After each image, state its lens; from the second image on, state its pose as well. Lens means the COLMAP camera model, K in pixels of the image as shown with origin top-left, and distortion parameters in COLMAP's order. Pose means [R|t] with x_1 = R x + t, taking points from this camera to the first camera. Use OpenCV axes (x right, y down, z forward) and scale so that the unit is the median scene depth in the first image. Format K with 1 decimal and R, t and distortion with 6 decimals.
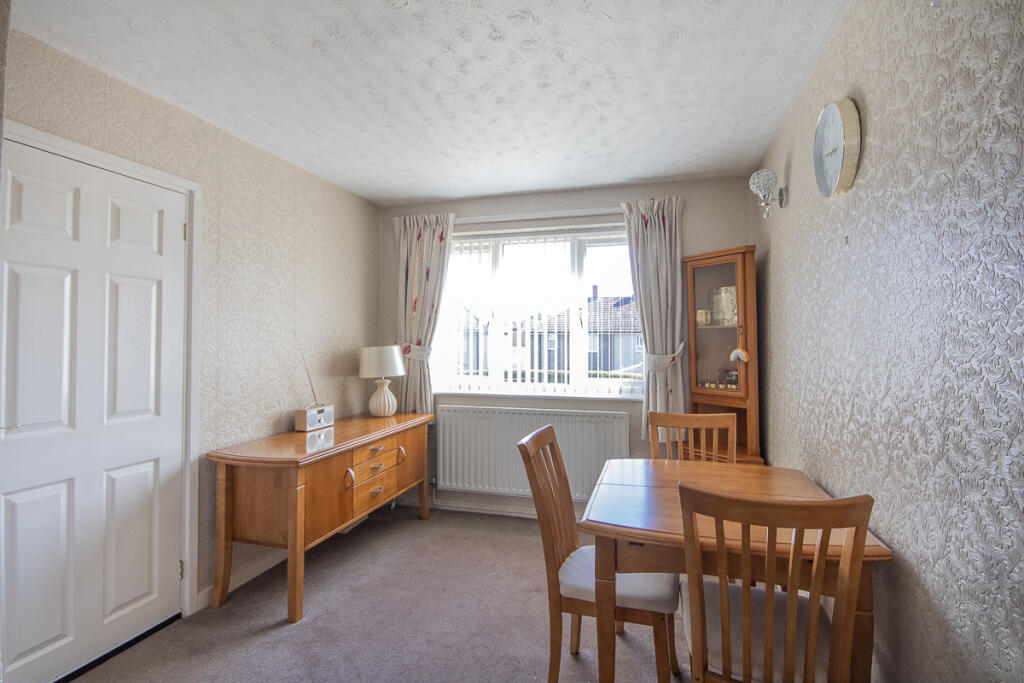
lens RADIAL K [[481.9, 0, 525.5], [0, 481.9, 328.3], [0, 0, 1]] dist [0.001037, -0.000150]
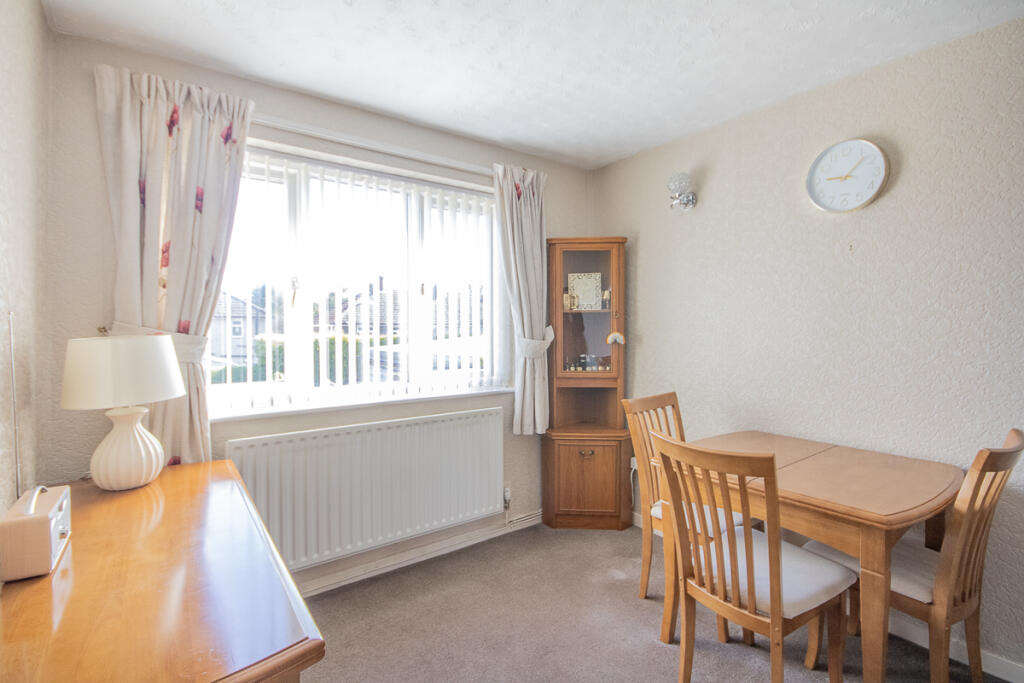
lens RADIAL K [[481.9, 0, 525.5], [0, 481.9, 328.3], [0, 0, 1]] dist [0.001037, -0.000150]
pose [[0.614351, -0.003560, 0.789025, -0.455003], [-0.018095, 0.999663, 0.018600, 0.014826], [-0.788825, -0.025704, 0.614080, 0.434519]]
